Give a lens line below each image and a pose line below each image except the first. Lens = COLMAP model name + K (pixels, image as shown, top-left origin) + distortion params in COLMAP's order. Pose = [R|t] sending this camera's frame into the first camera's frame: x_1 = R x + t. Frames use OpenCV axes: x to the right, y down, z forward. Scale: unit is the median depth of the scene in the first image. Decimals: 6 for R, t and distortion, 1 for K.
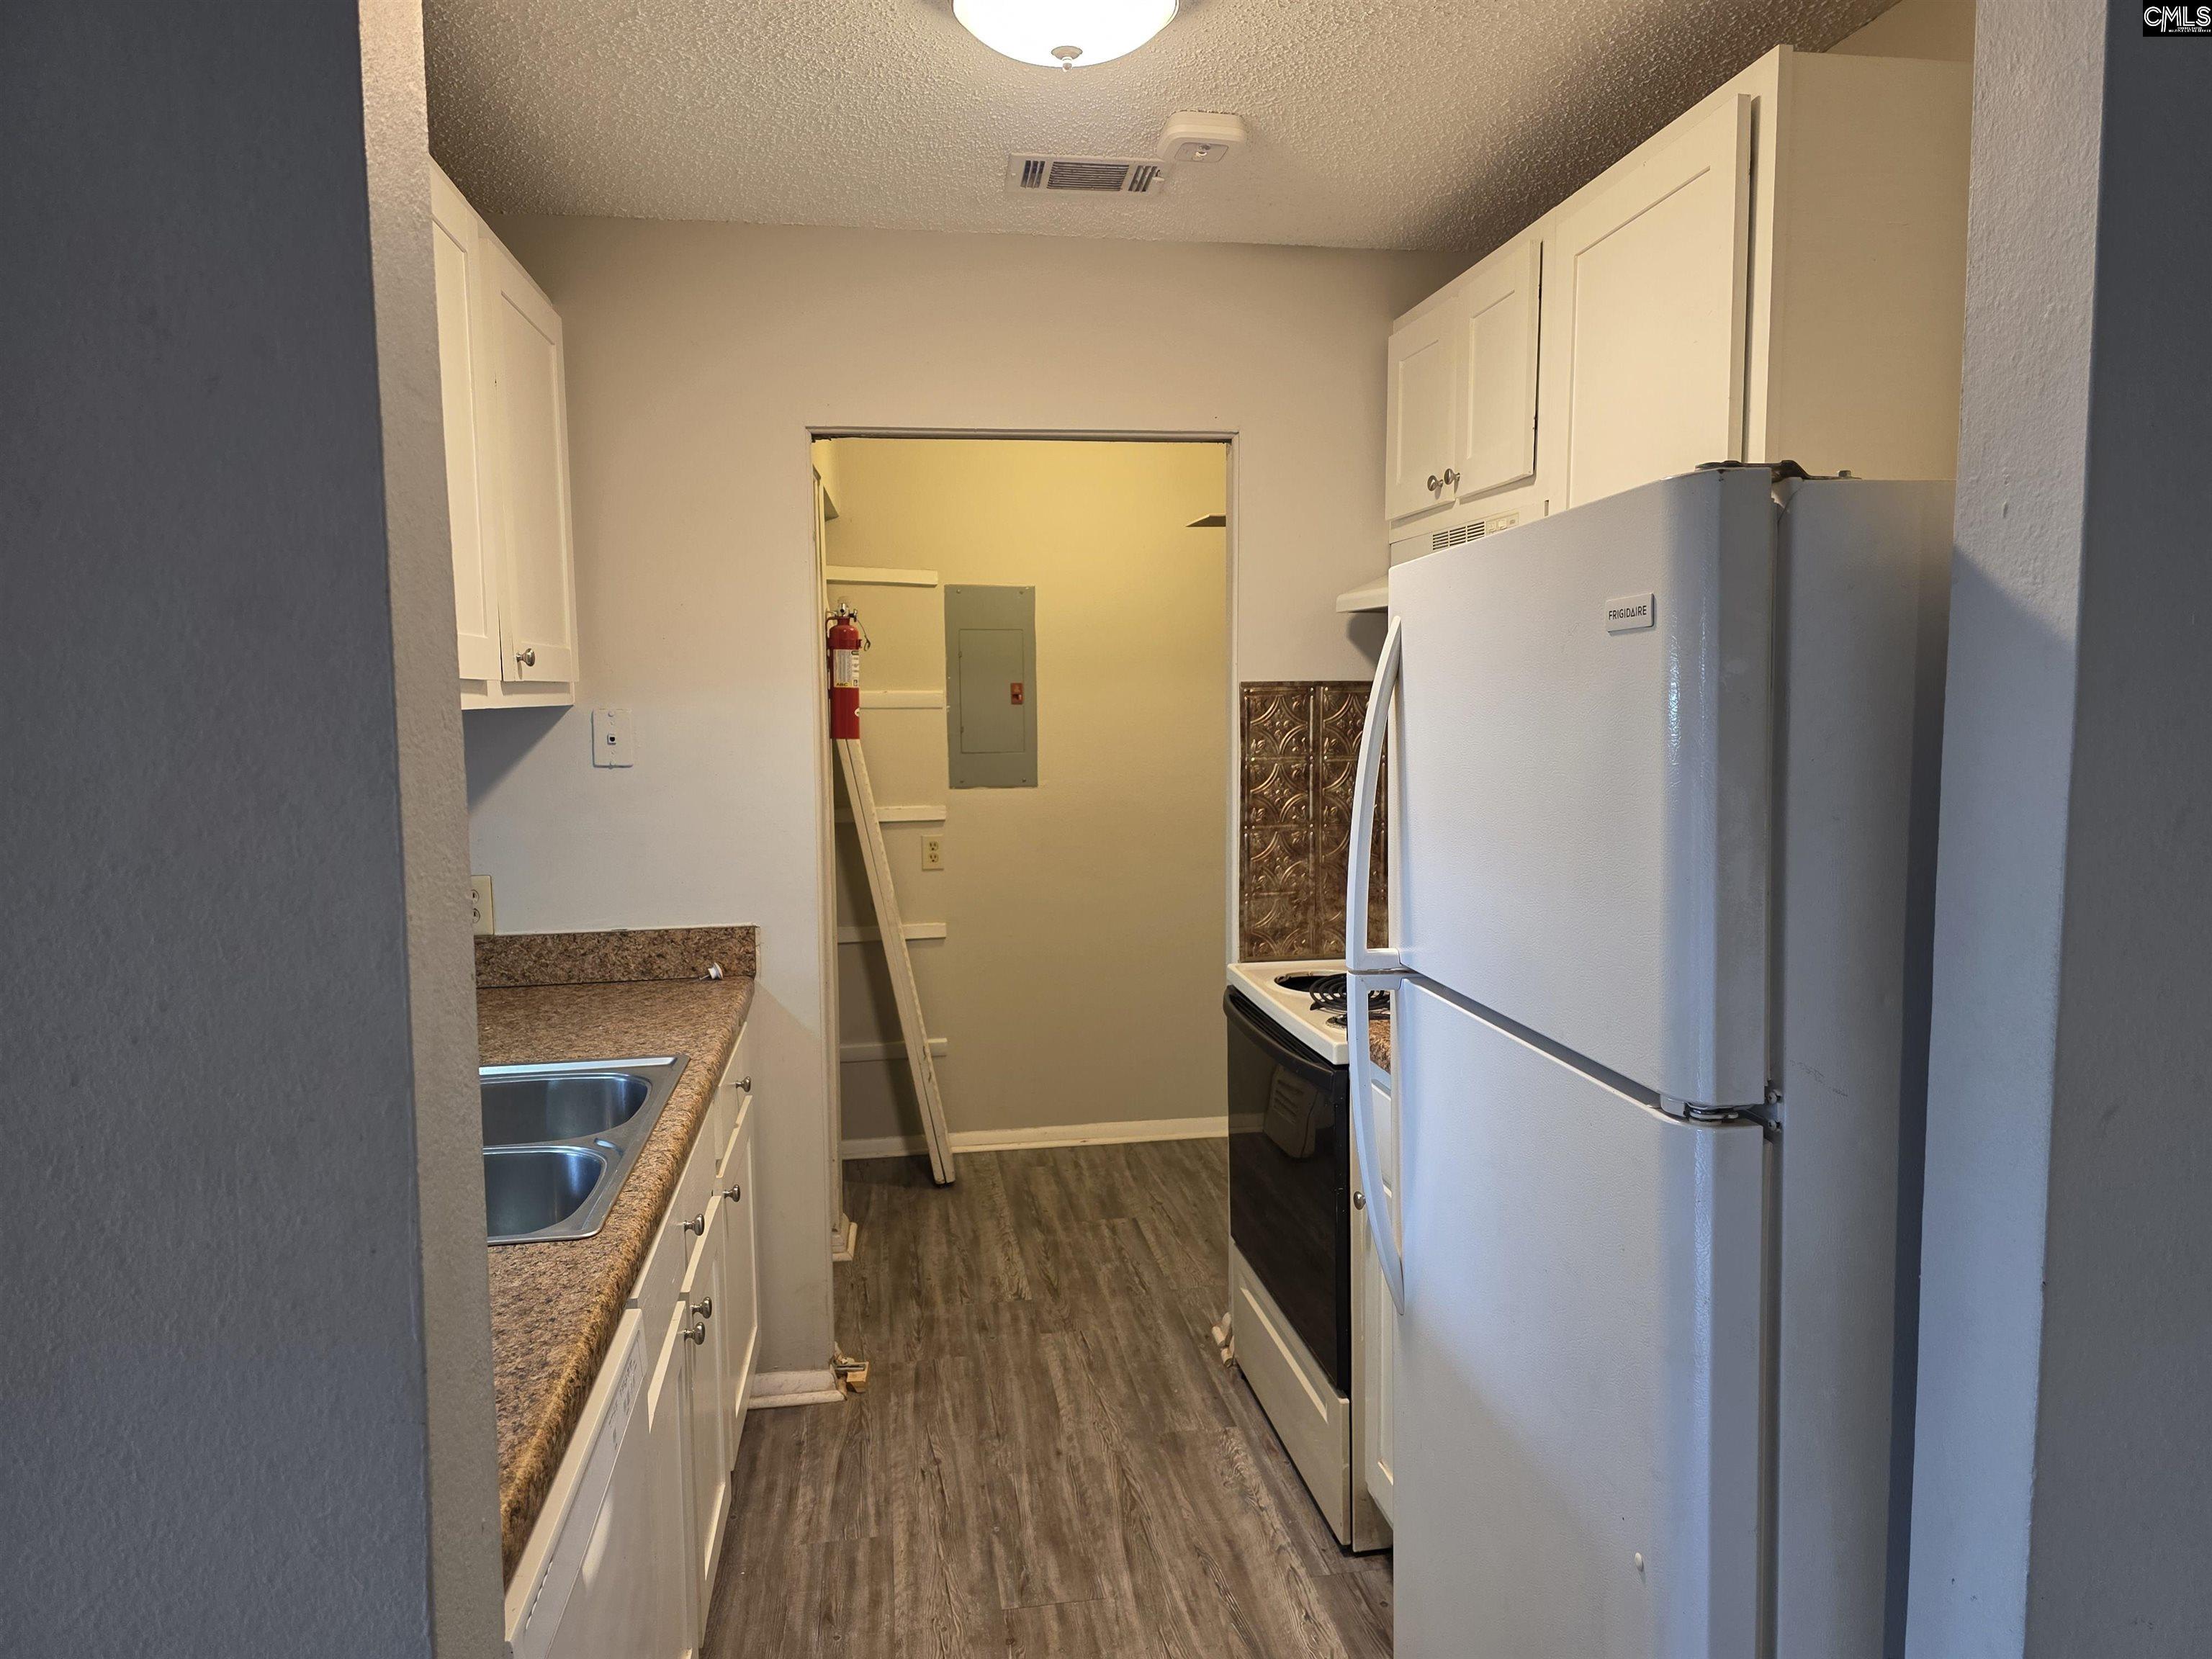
lens RADIAL K [[1498.3, 0, 1107.7], [0, 1498.3, 837.5], [0, 0, 1]] dist [0.061814, -0.053135]
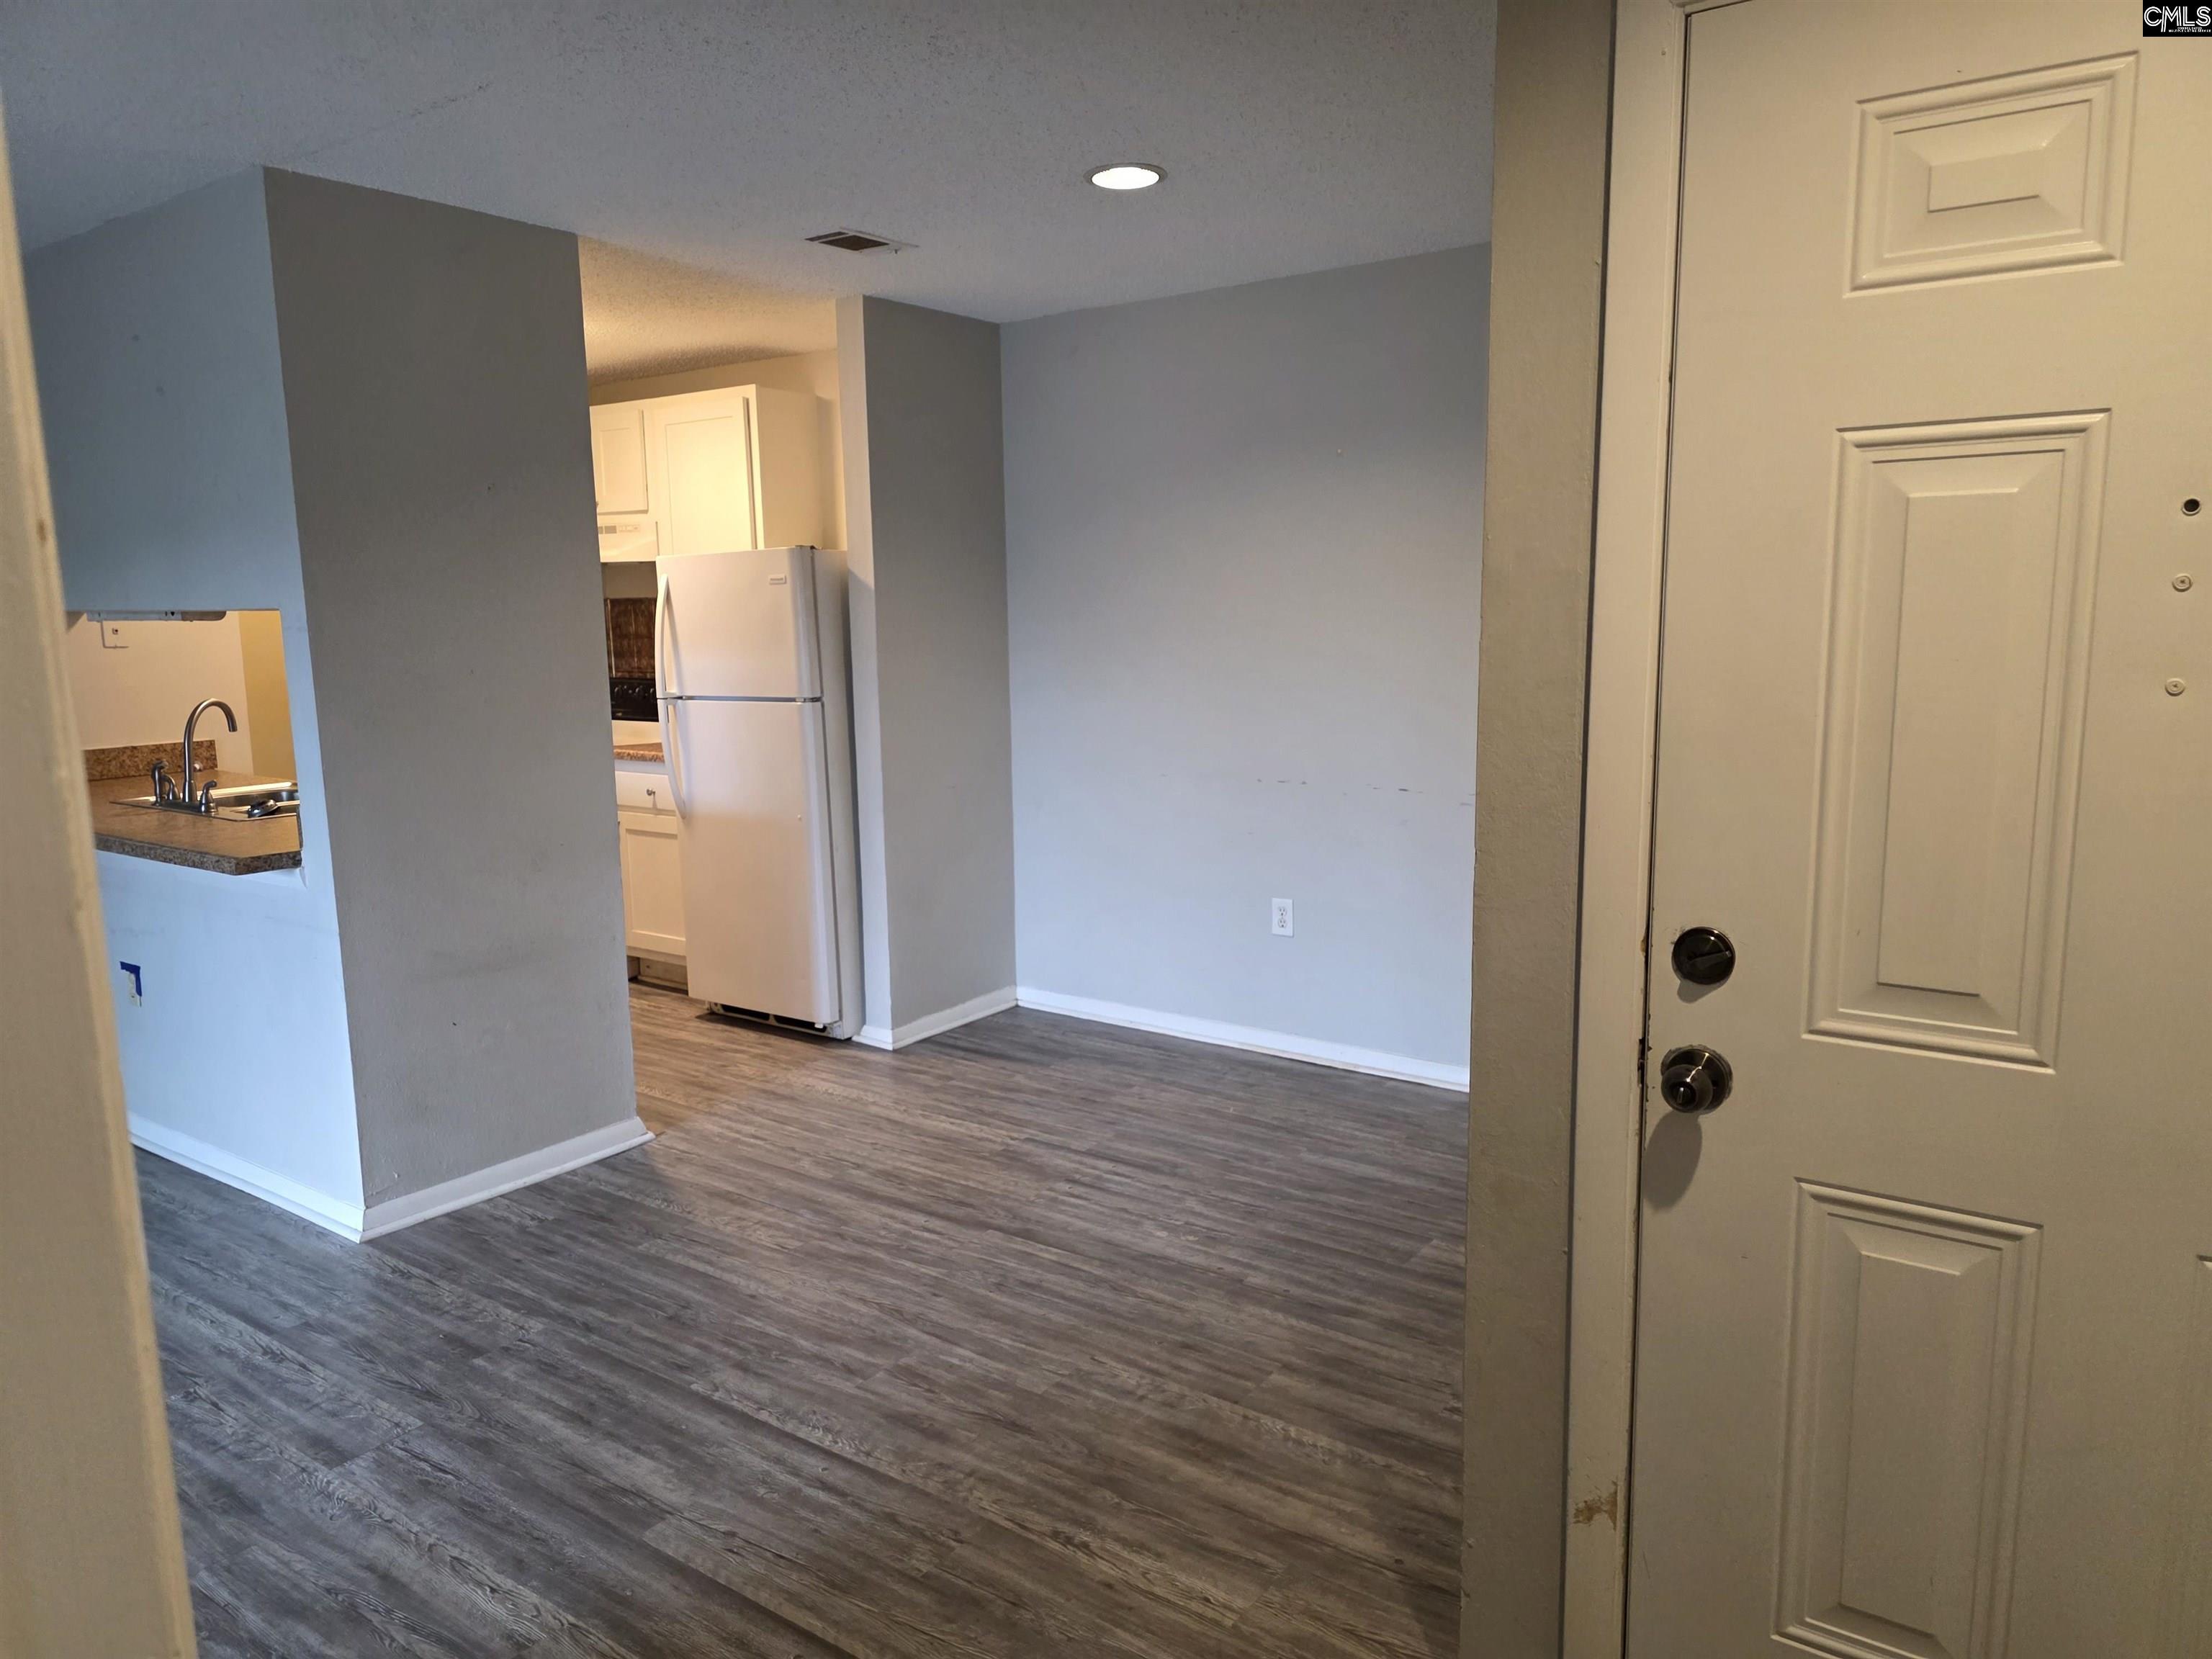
lens RADIAL K [[1498.3, 0, 1107.7], [0, 1498.3, 837.5], [0, 0, 1]] dist [0.061814, -0.053135]
pose [[0.706042, -0.109807, 0.699605, -0.938081], [0.077168, 0.993952, 0.078129, 0.142070], [-0.703953, -0.001175, 0.710246, -1.208979]]
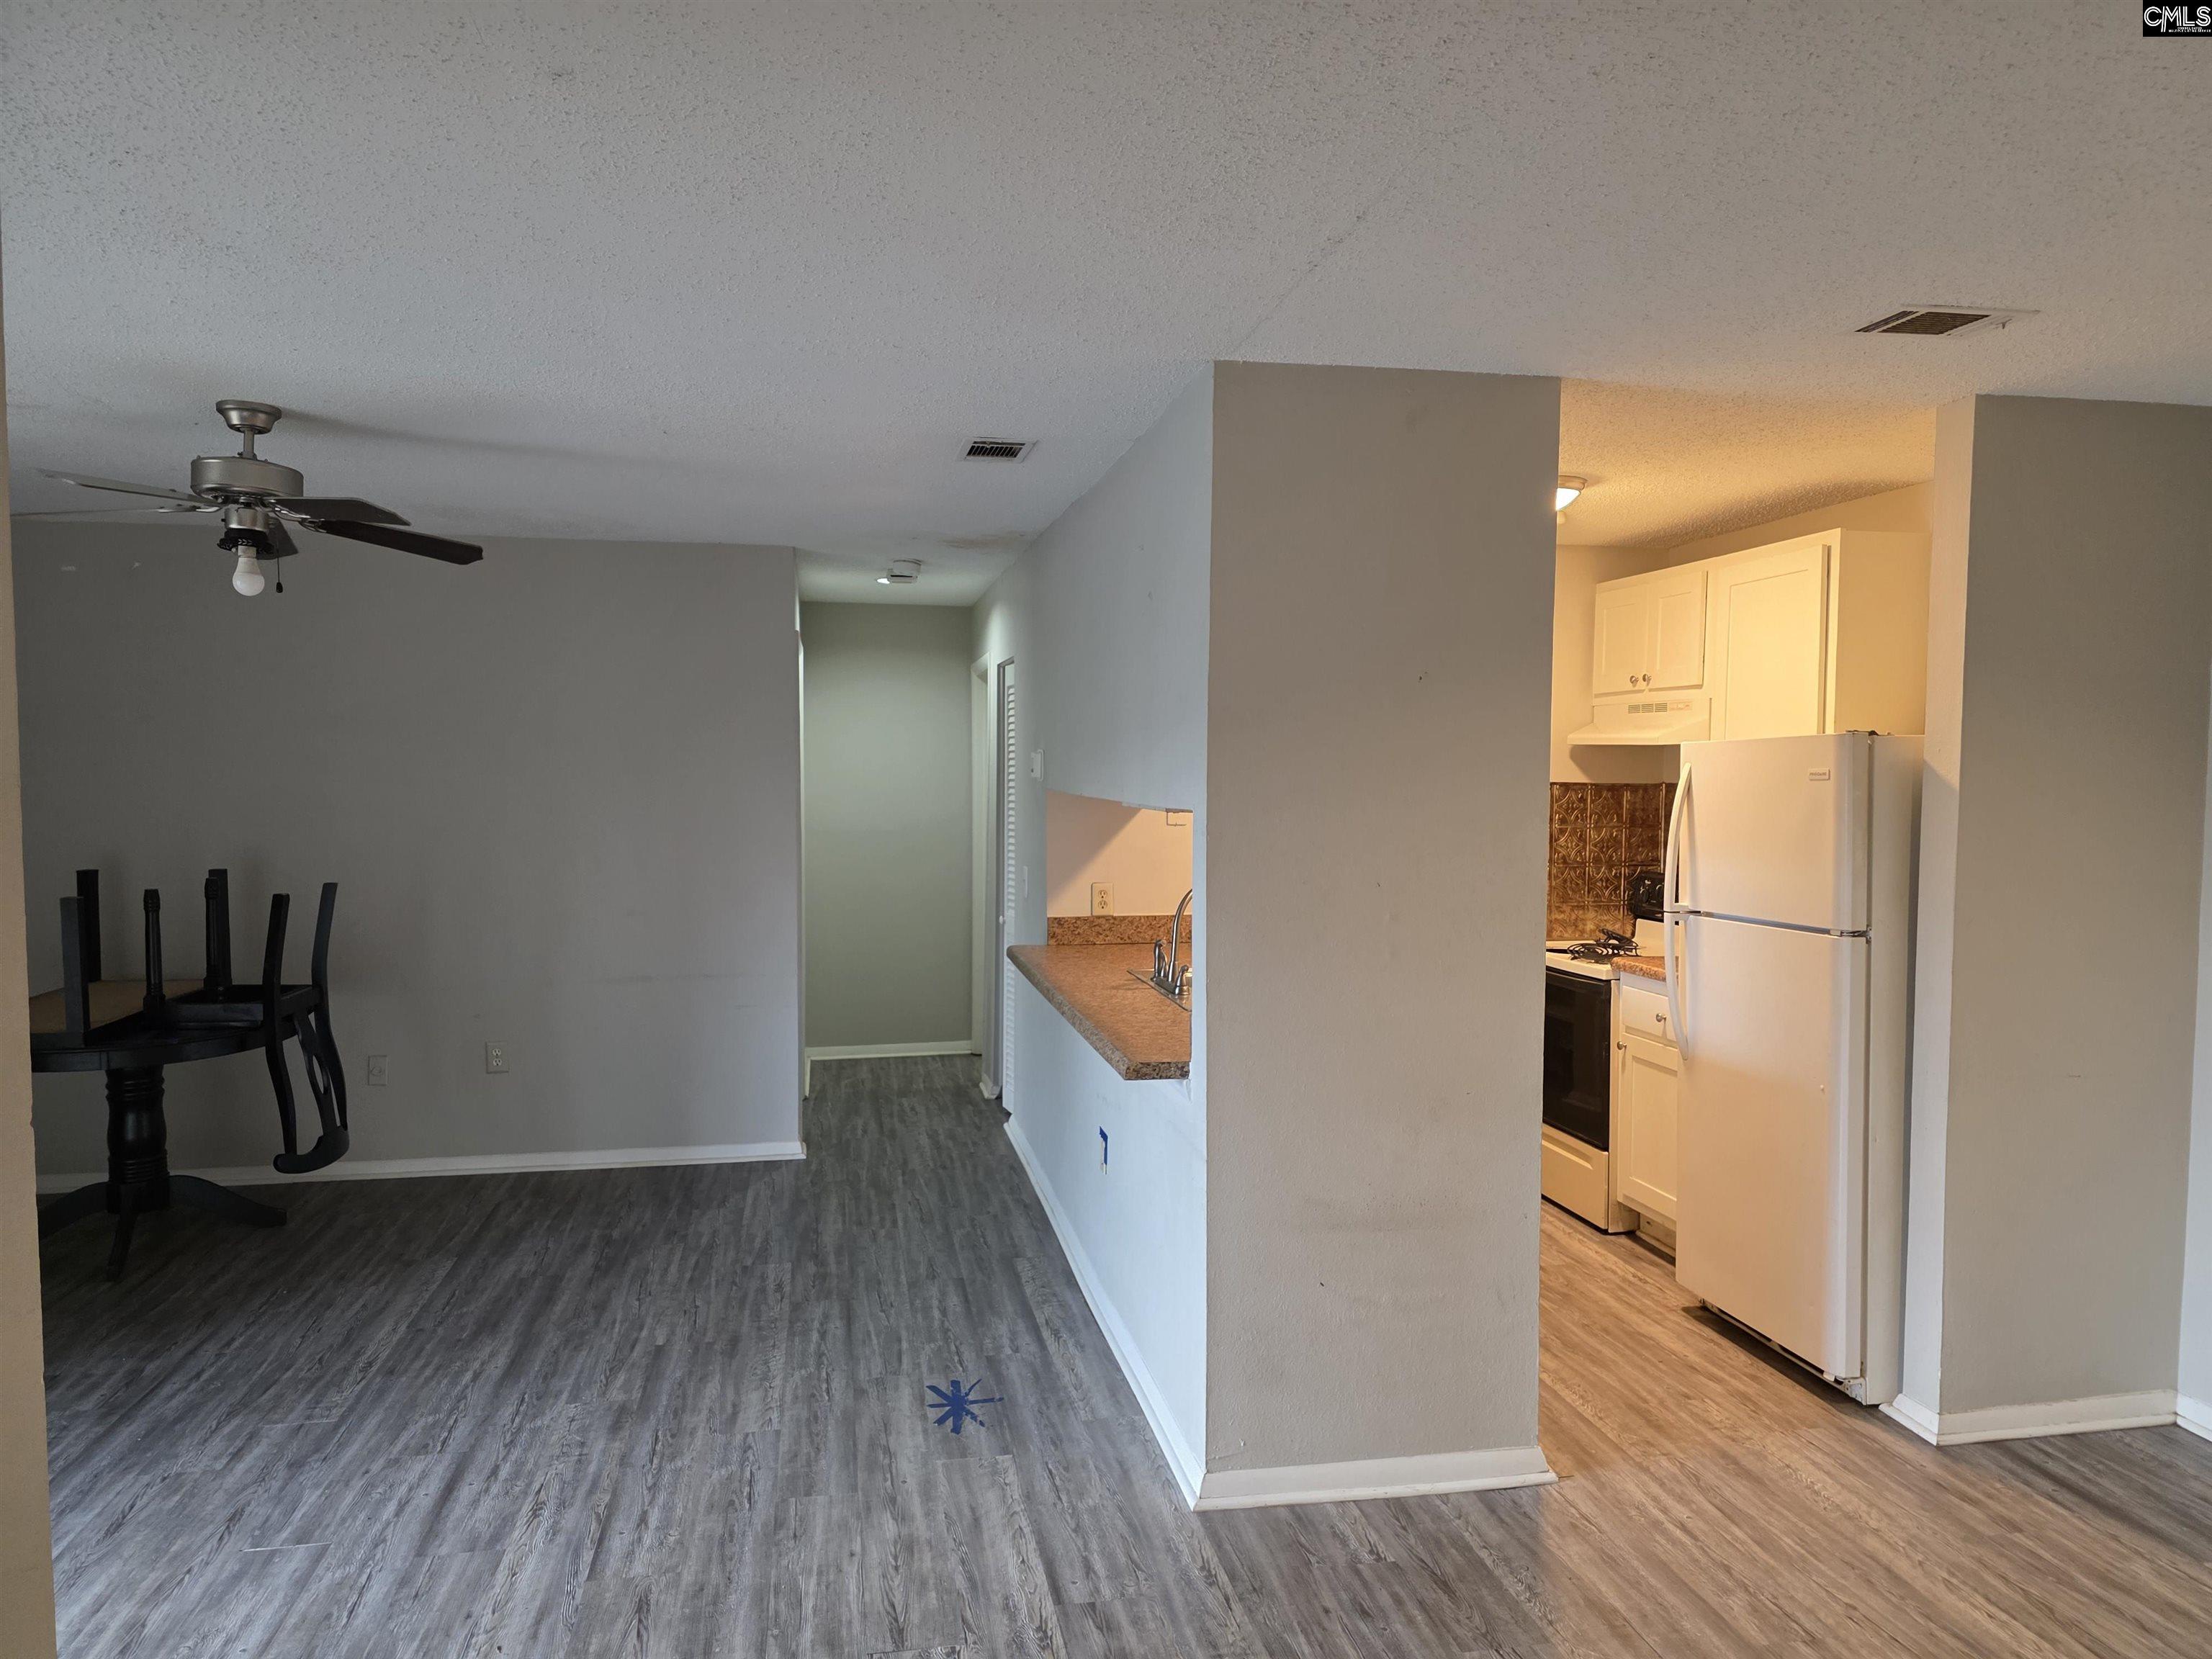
lens RADIAL K [[1498.3, 0, 1107.7], [0, 1498.3, 837.5], [0, 0, 1]] dist [0.061814, -0.053135]
pose [[0.999041, 0.015833, 0.040831, -0.601916], [-0.013762, 0.998628, -0.050529, 0.077103], [-0.041575, 0.049919, 0.997888, -0.988494]]
